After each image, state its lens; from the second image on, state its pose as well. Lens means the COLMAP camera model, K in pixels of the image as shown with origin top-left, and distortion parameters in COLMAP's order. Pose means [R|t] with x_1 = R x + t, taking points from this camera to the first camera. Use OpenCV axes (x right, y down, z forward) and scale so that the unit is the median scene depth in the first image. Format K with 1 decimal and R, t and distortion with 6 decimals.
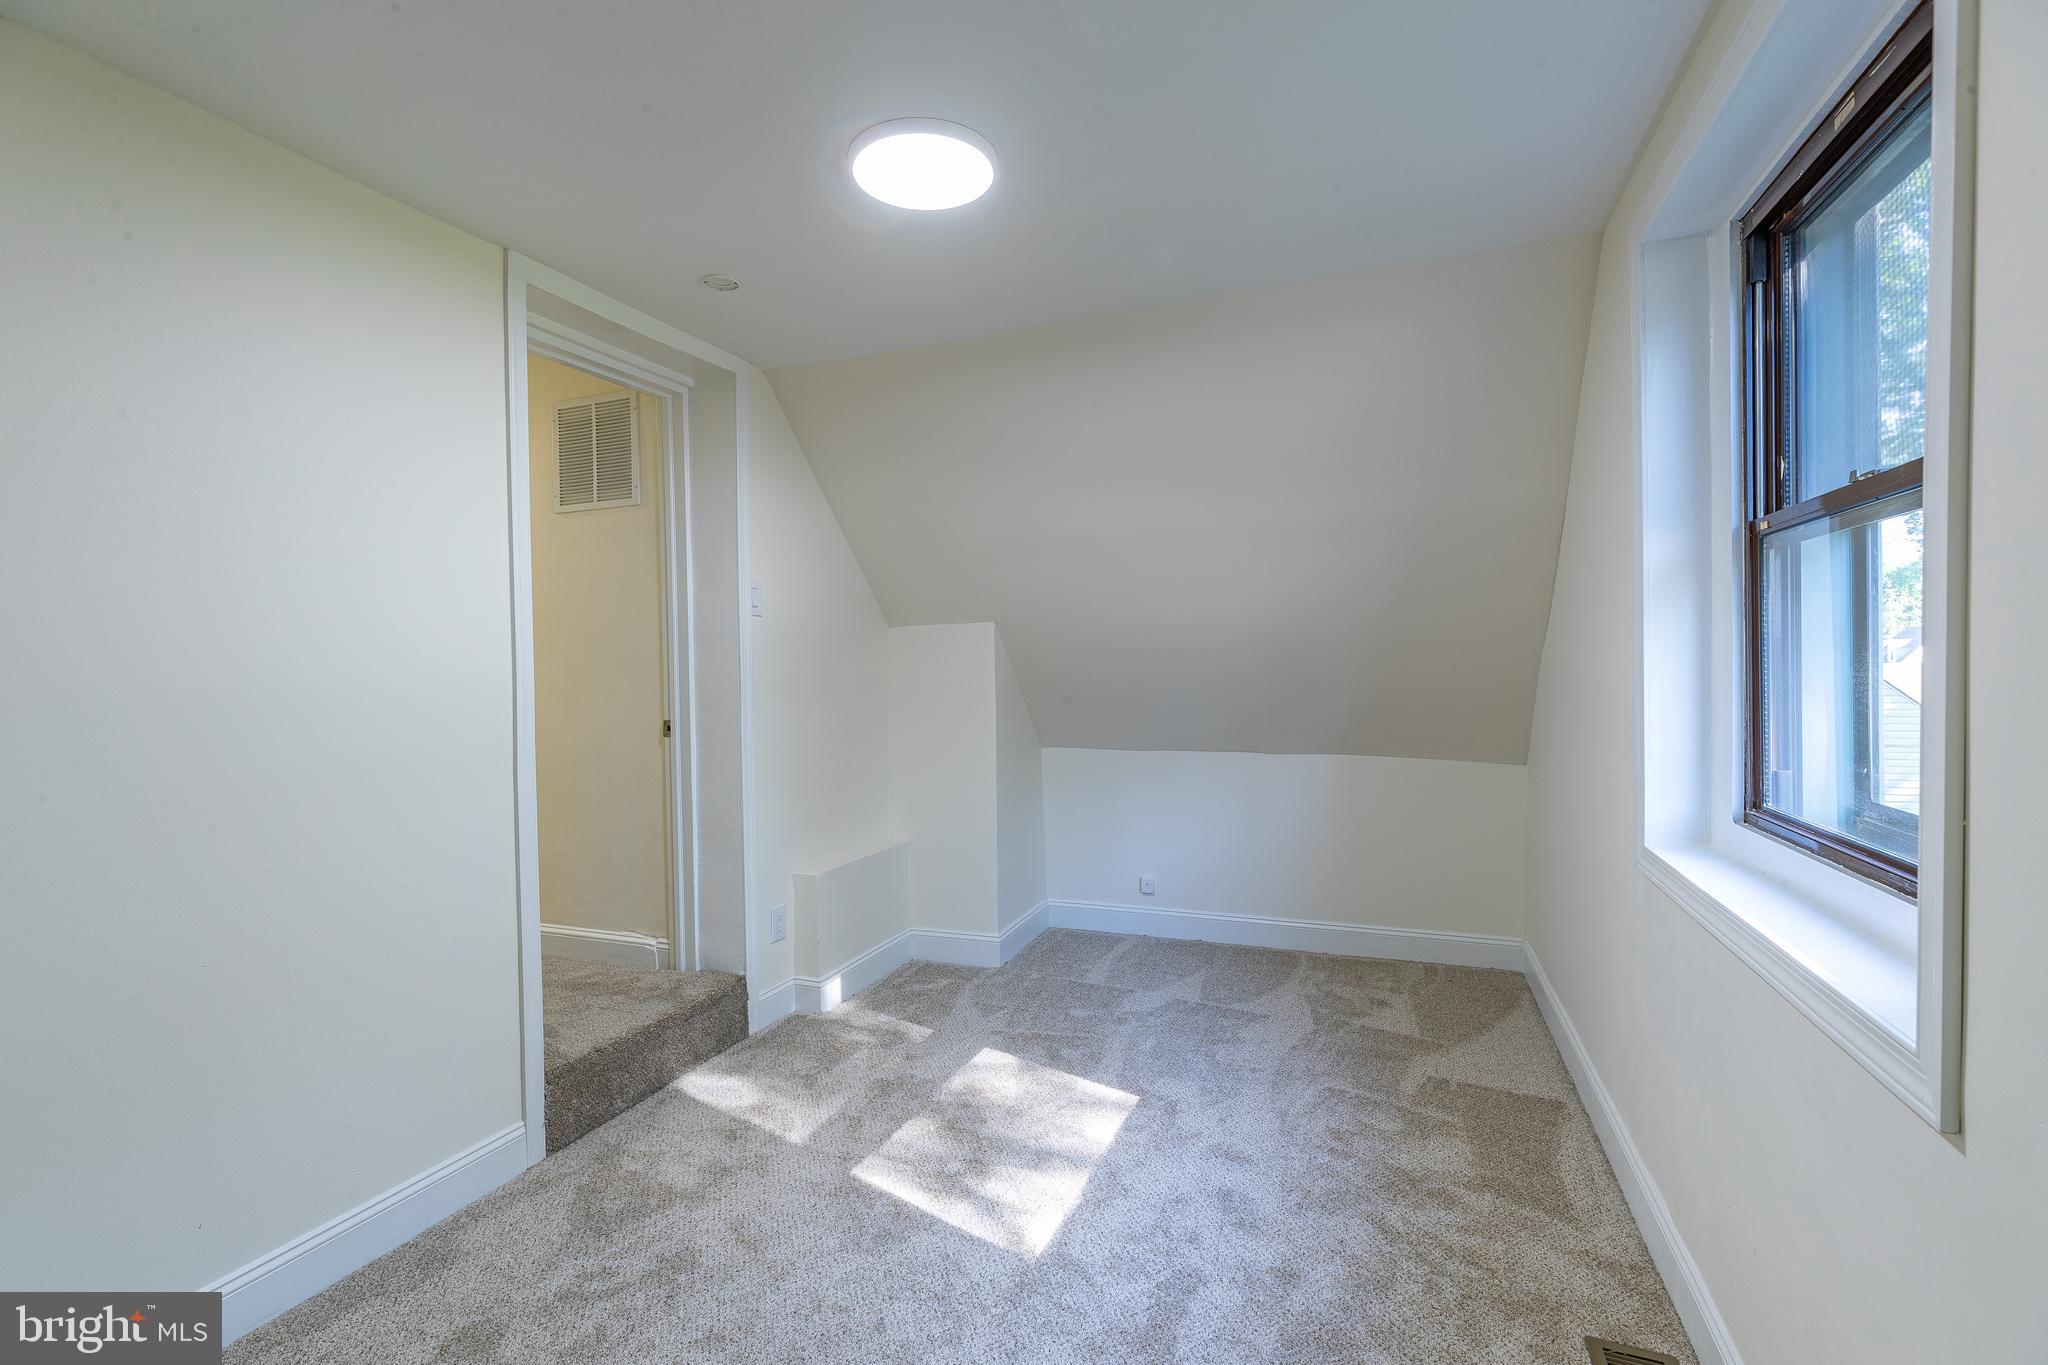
lens RADIAL K [[930.9, 0, 1011.1], [0, 930.9, 673.4], [0, 0, 1]] dist [0.006380, -0.002361]
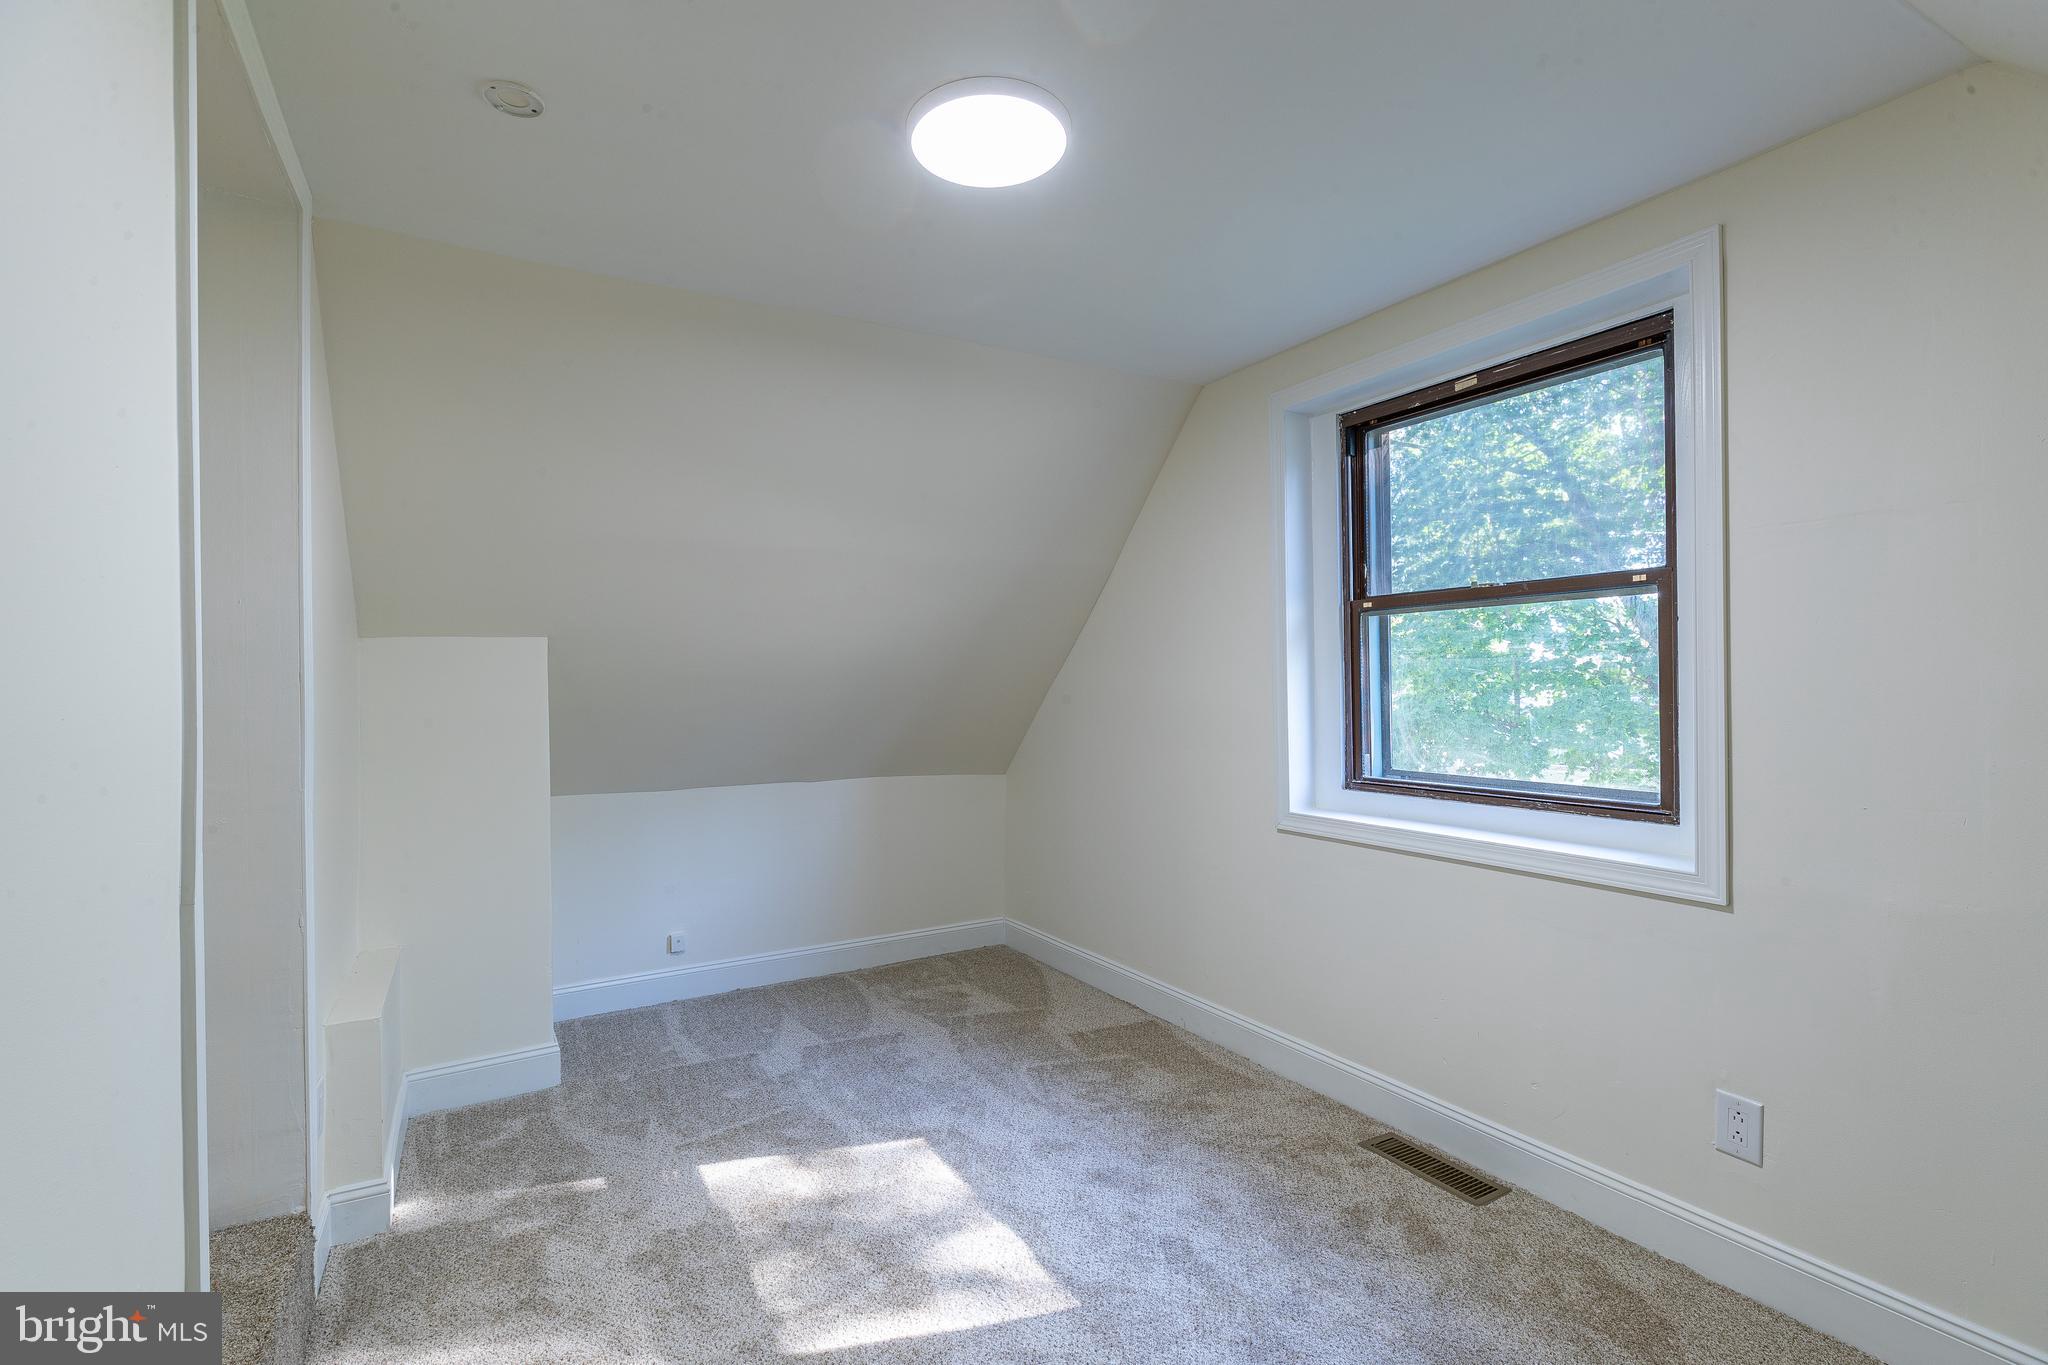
lens RADIAL K [[930.9, 0, 1024.4], [0, 930.9, 681.3], [0, 0, 1]] dist [0.006380, -0.002361]
pose [[0.620939, 0.008461, 0.783813, -0.489828], [0.010085, 0.999773, -0.018781, 0.000106], [-0.783794, 0.019566, 0.620712, 0.270423]]
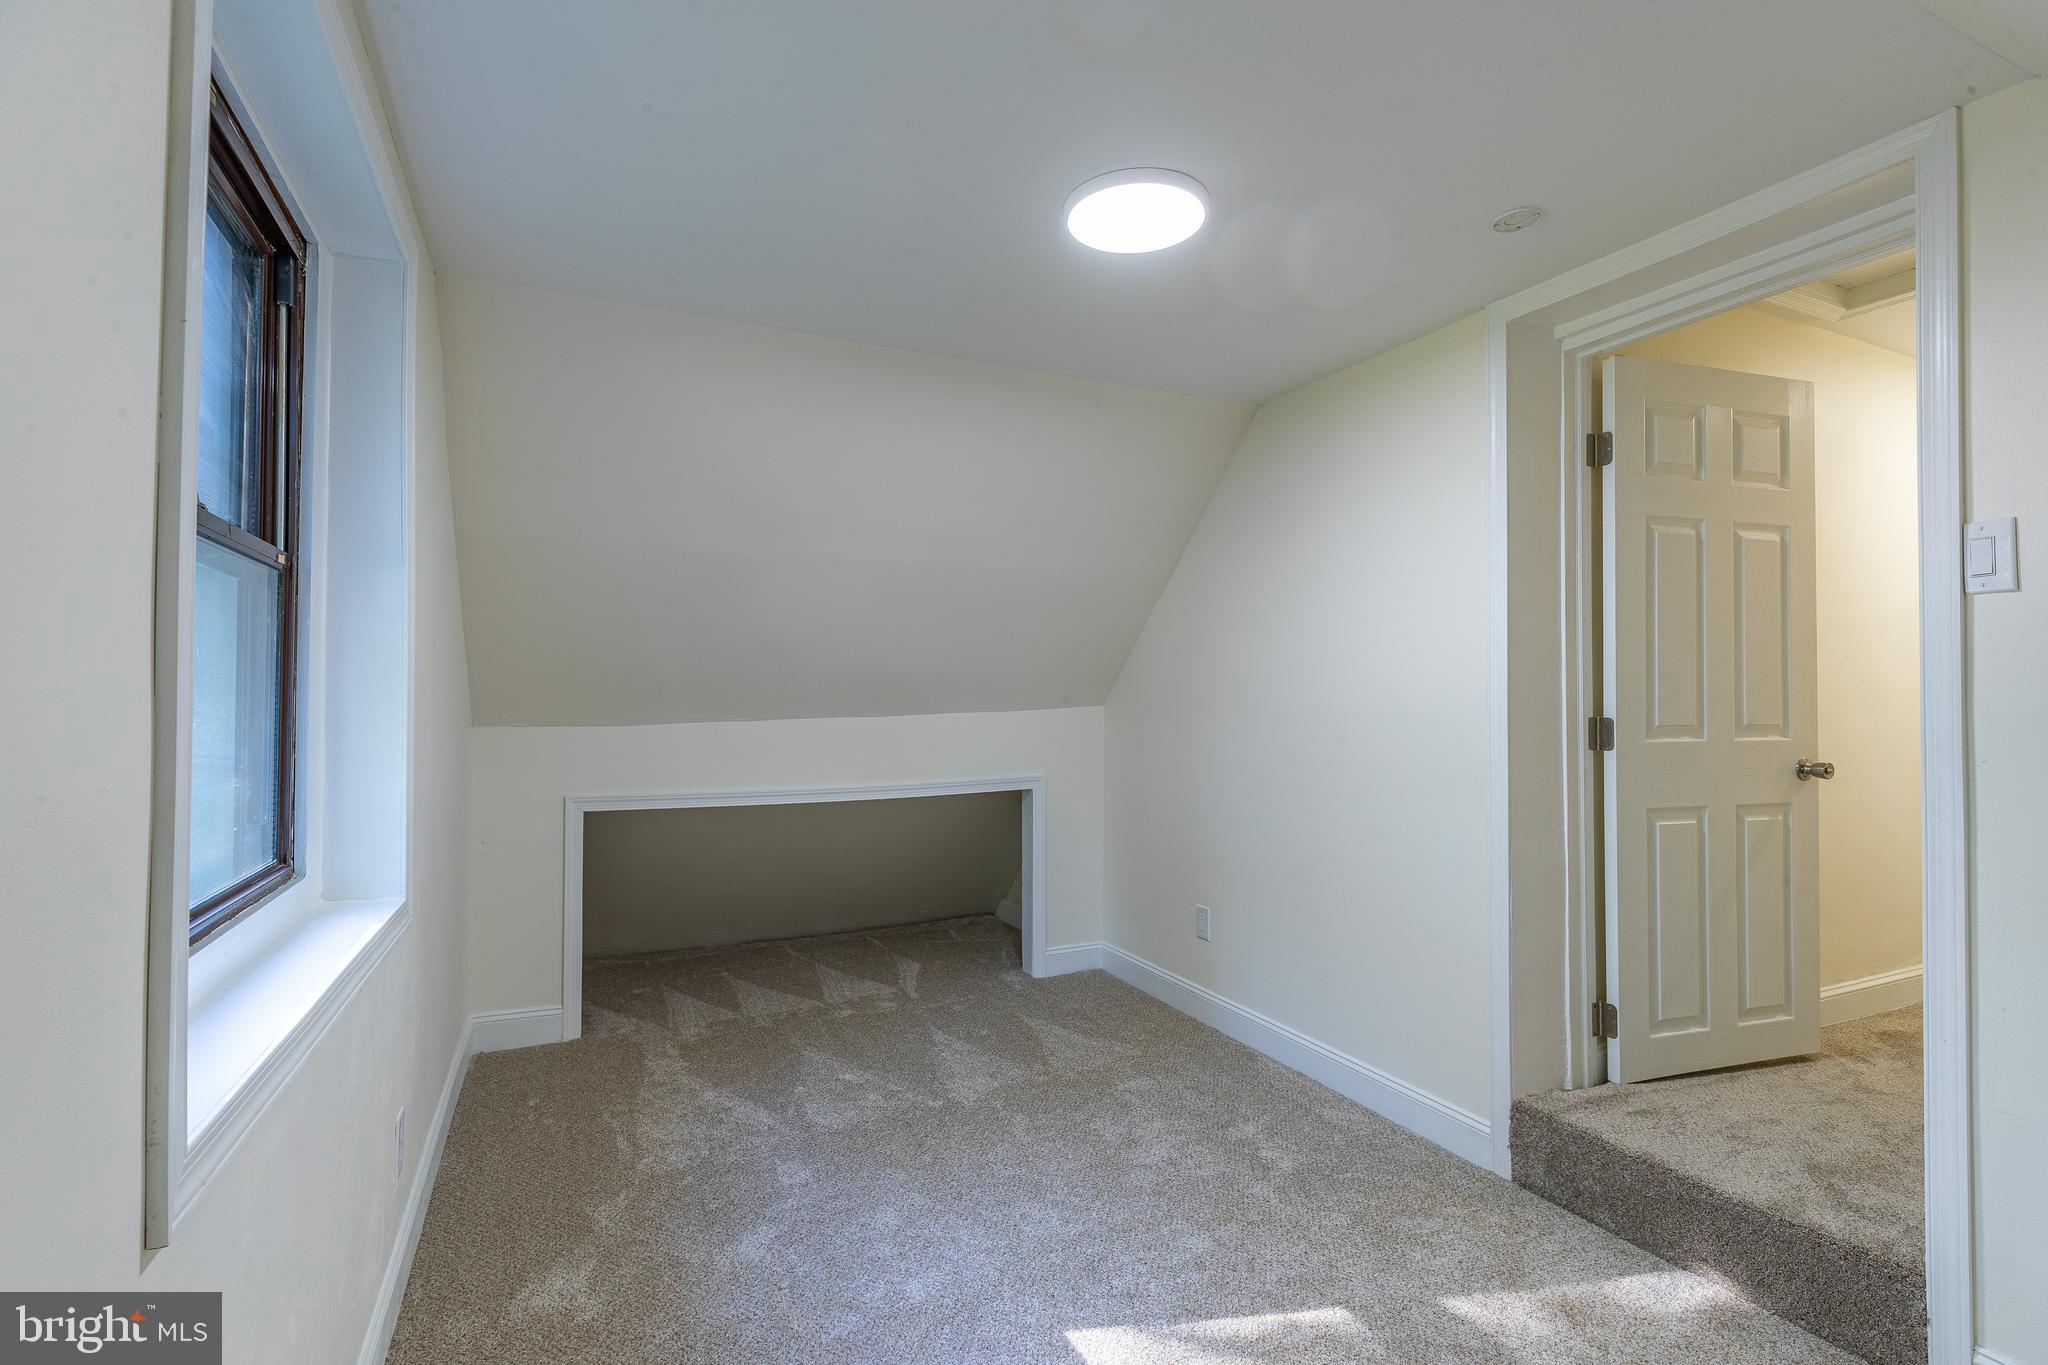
lens RADIAL K [[930.9, 0, 1010.8], [0, 930.9, 694.3], [0, 0, 1]] dist [0.006380, -0.002361]
pose [[-0.687076, 0.009529, -0.726523, 0.473798], [0.003003, 0.999943, 0.010274, -0.015601], [0.726579, 0.004877, -0.687066, 1.021083]]
